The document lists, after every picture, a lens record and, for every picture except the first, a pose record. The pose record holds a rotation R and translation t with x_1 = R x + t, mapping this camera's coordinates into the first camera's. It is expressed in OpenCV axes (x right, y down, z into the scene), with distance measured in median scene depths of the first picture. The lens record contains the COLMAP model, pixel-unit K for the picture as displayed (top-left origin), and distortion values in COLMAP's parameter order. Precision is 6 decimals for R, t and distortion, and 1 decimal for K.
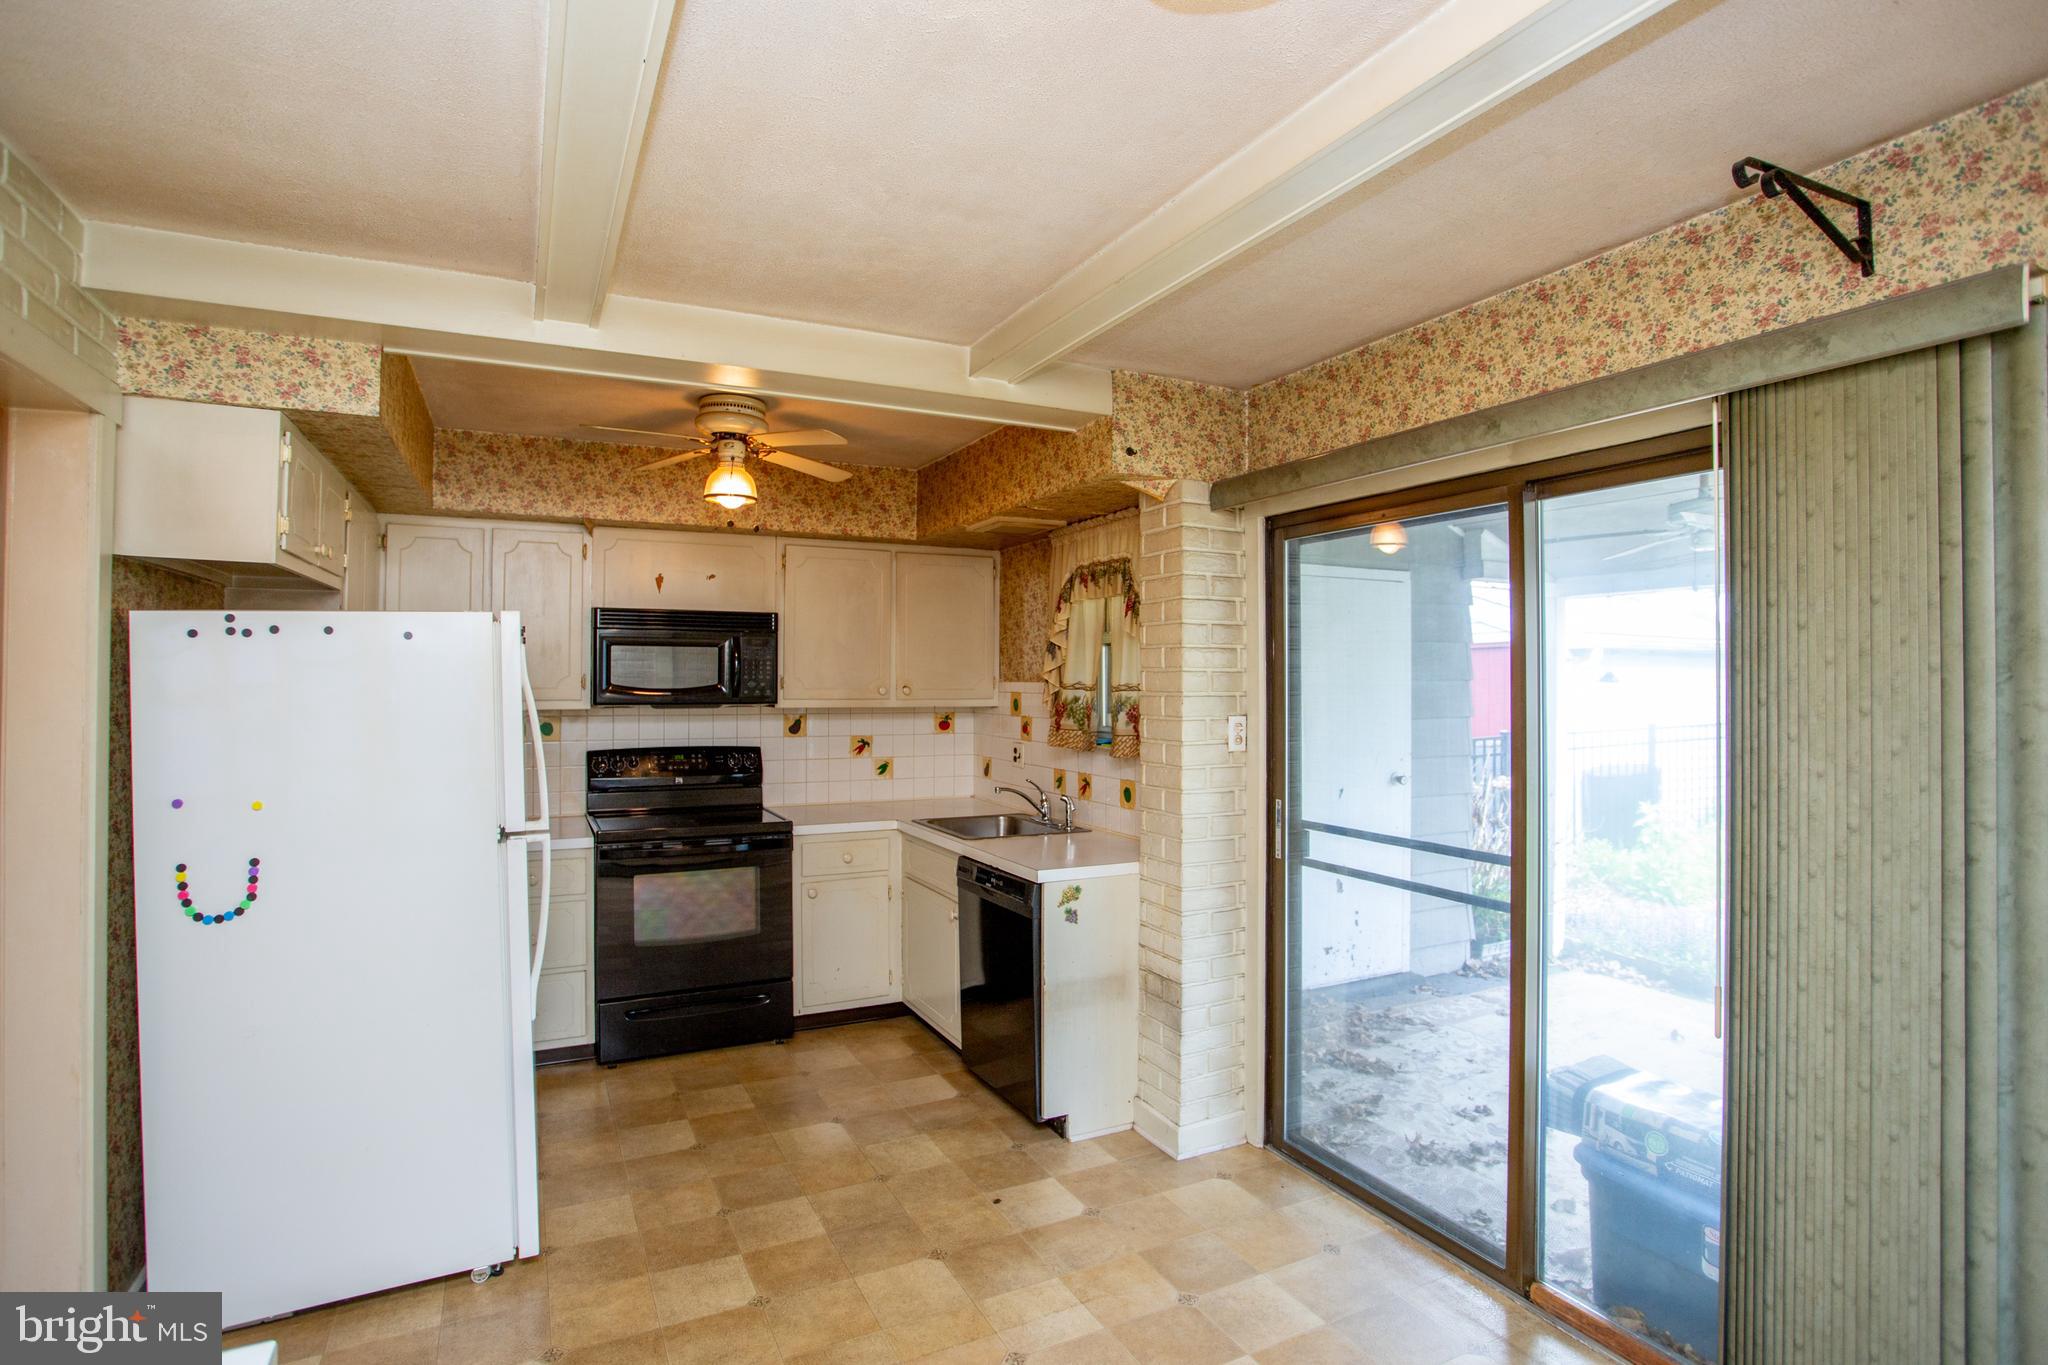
lens RADIAL K [[1018.6, 0, 1016.1], [0, 1018.6, 666.7], [0, 0, 1]] dist [-0.075398, 0.040123]
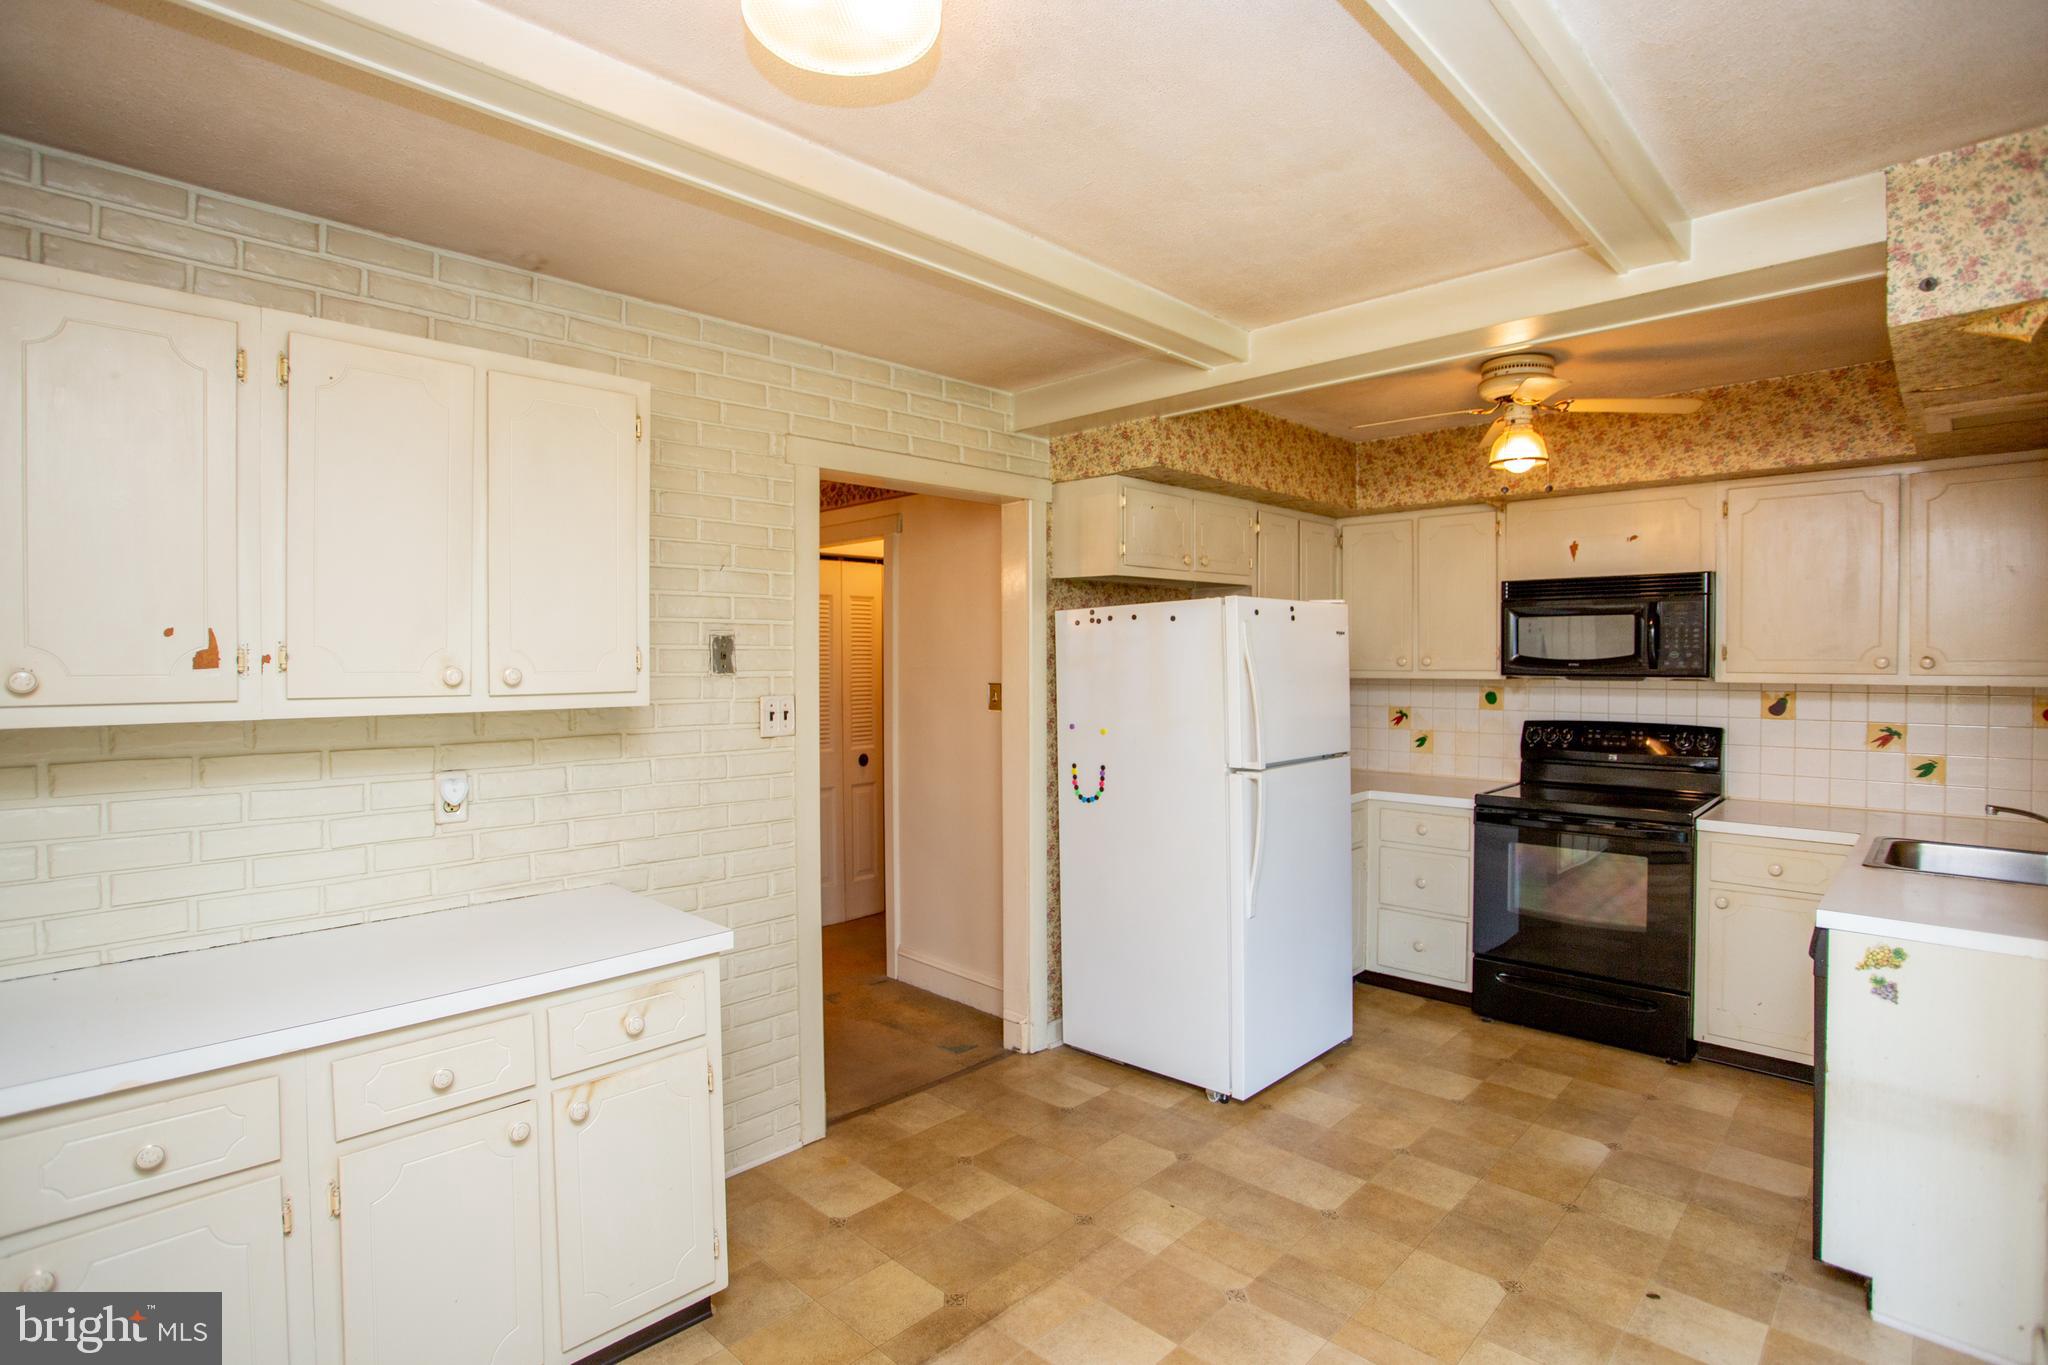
lens RADIAL K [[994.3, 0, 1017.7], [0, 994.3, 670.2], [0, 0, 1]] dist [-0.073617, 0.032964]
pose [[0.337192, 0.008778, -0.941395, 0.456507], [0.015391, 0.999771, 0.014836, 0.012471], [0.941310, -0.019491, 0.336980, 0.236715]]
